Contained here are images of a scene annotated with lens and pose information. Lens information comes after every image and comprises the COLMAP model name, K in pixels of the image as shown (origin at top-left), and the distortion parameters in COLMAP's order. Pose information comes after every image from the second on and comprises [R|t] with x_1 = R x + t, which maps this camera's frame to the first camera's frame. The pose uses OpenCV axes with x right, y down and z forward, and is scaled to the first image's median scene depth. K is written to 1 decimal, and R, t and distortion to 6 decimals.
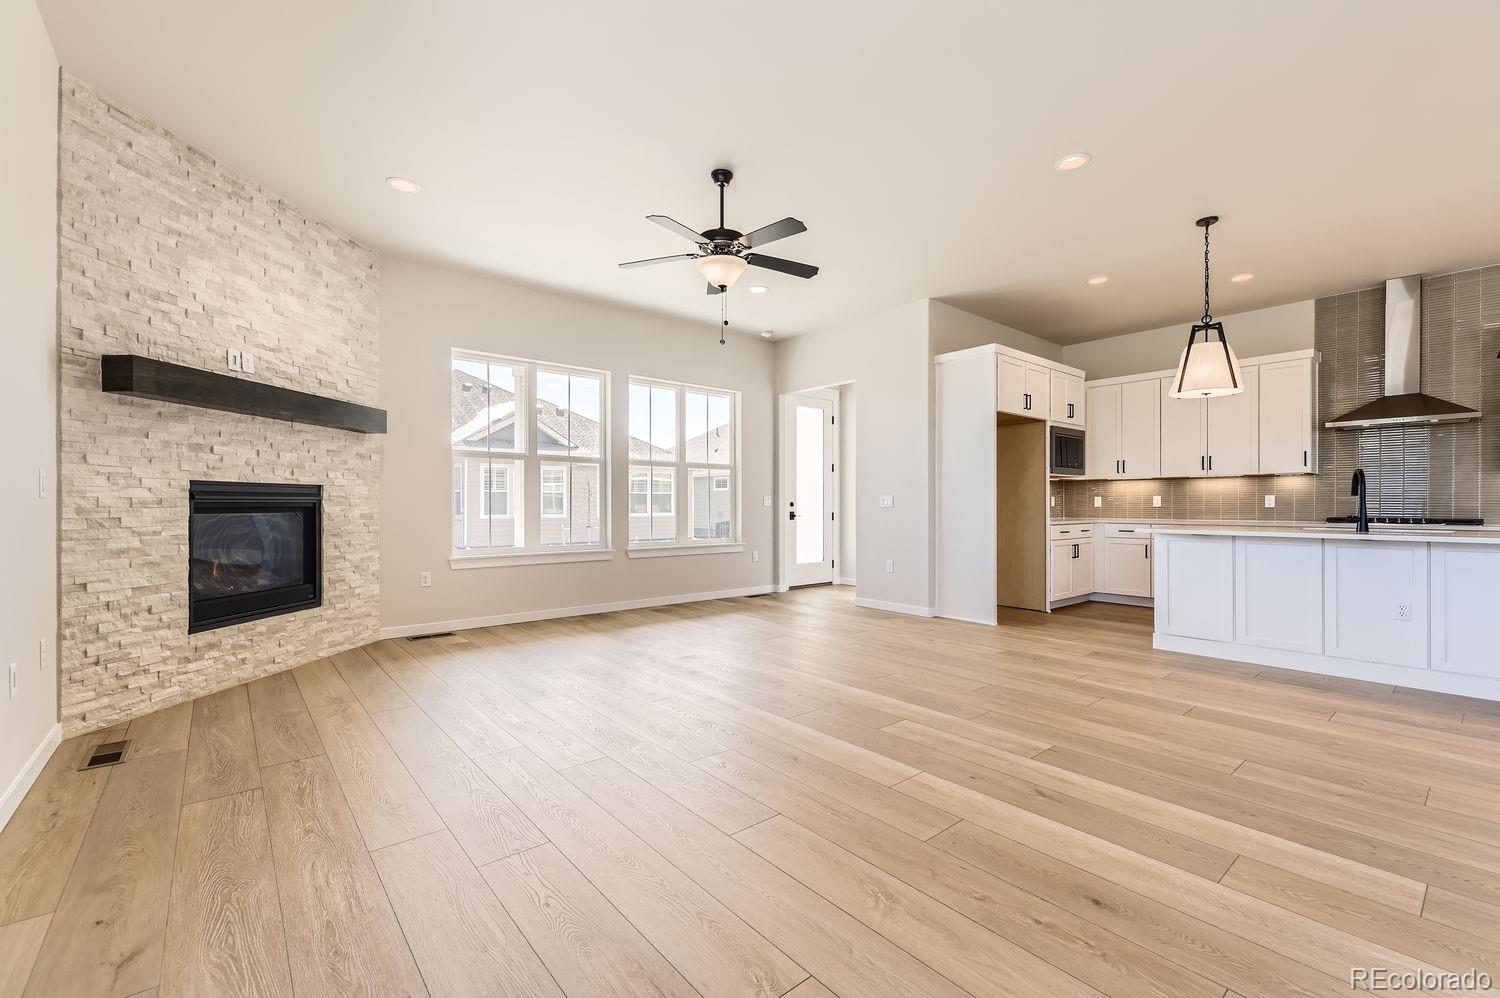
lens RADIAL K [[631.8, 0, 753.4], [0, 631.8, 506.1], [0, 0, 1]] dist [0.007041, -0.001358]
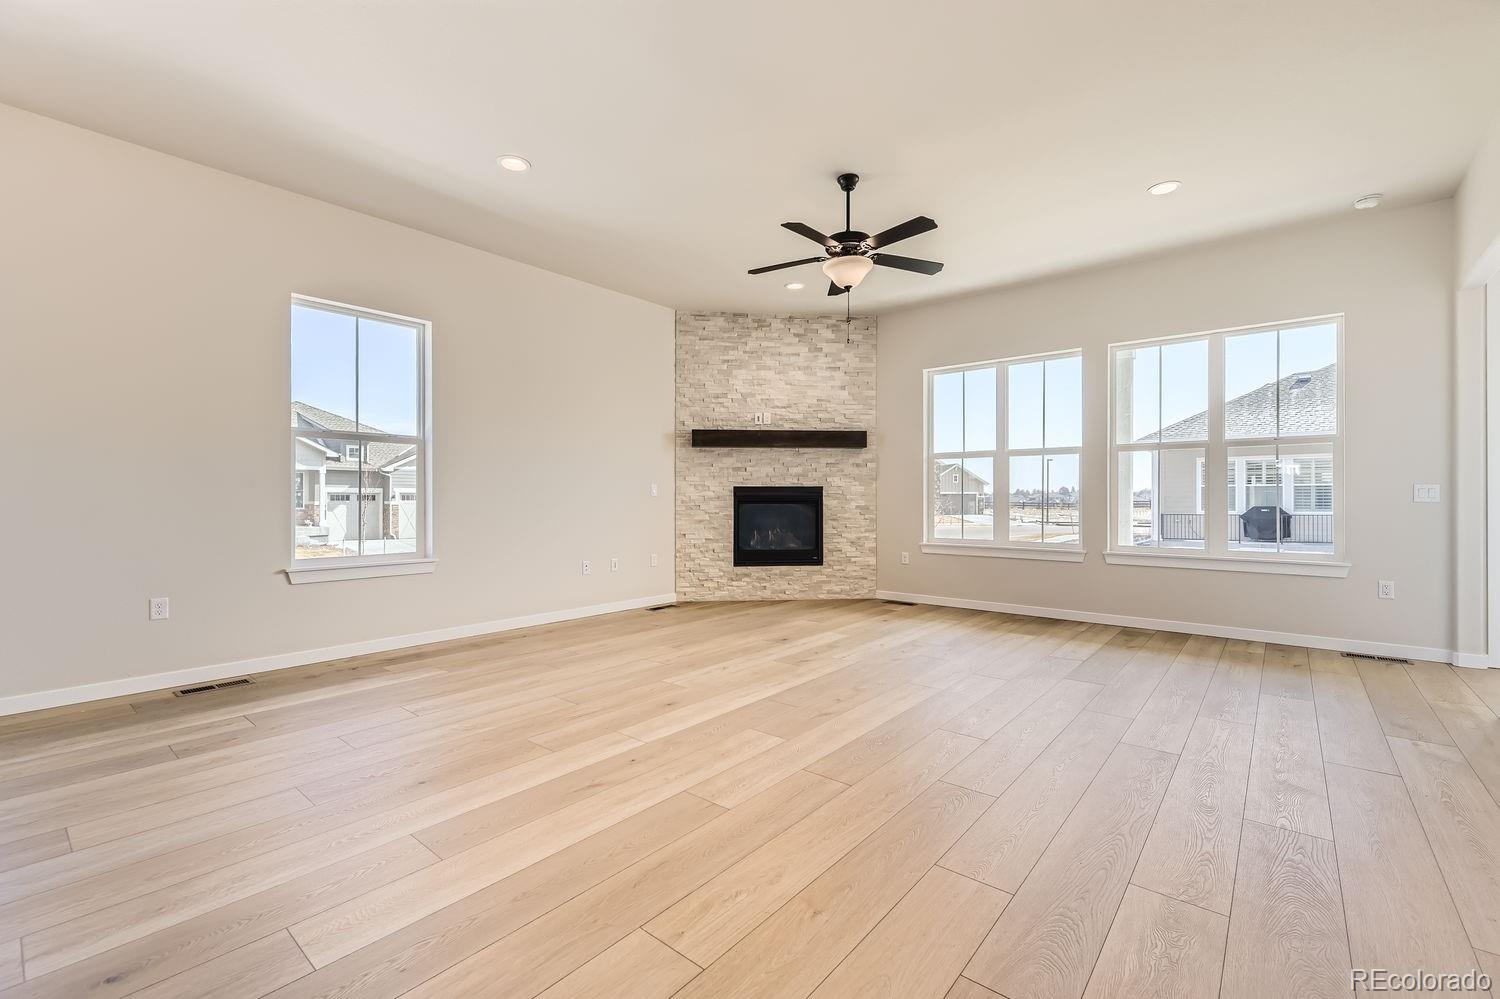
lens RADIAL K [[631.8, 0, 757.4], [0, 631.8, 498.3], [0, 0, 1]] dist [0.007041, -0.001358]
pose [[0.177762, -0.002305, -0.984071, 0.845745], [-0.003353, 0.999990, -0.002948, 0.000486], [0.984068, 0.003824, 0.177752, 0.609114]]
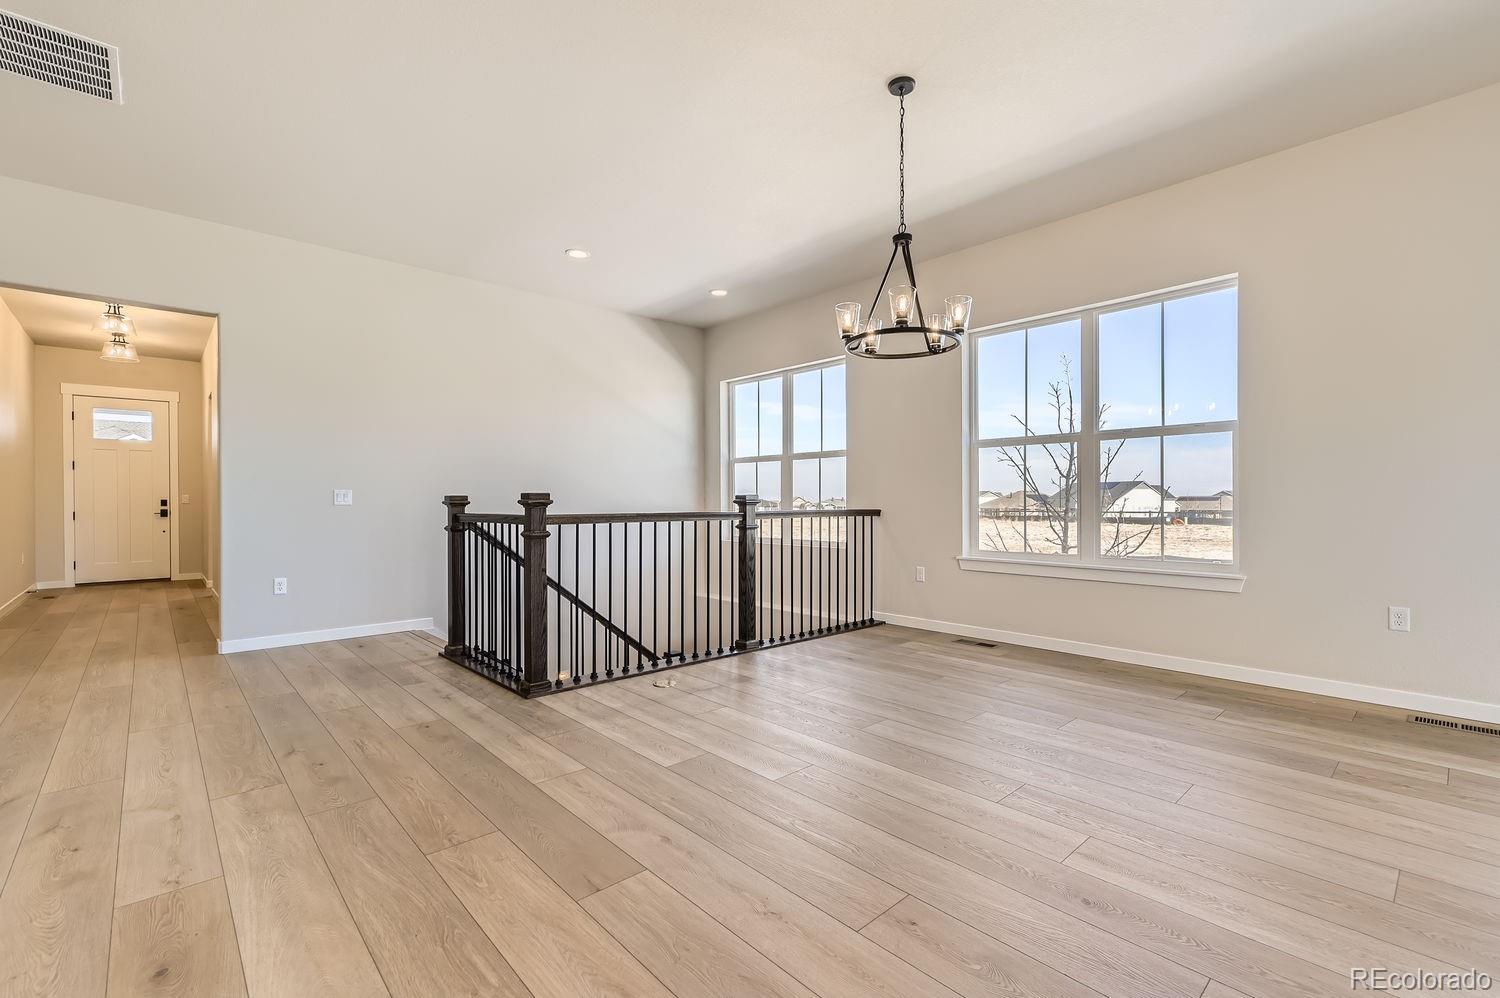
lens RADIAL K [[662.6, 0, 757.0], [0, 662.6, 503.9], [0, 0, 1]] dist [-0.000880, 0.000088]
pose [[-0.999019, 0.003332, -0.044165, 0.678452], [0.002898, 0.999947, 0.009887, -0.001075], [0.044196, 0.009749, -0.998975, 0.741031]]
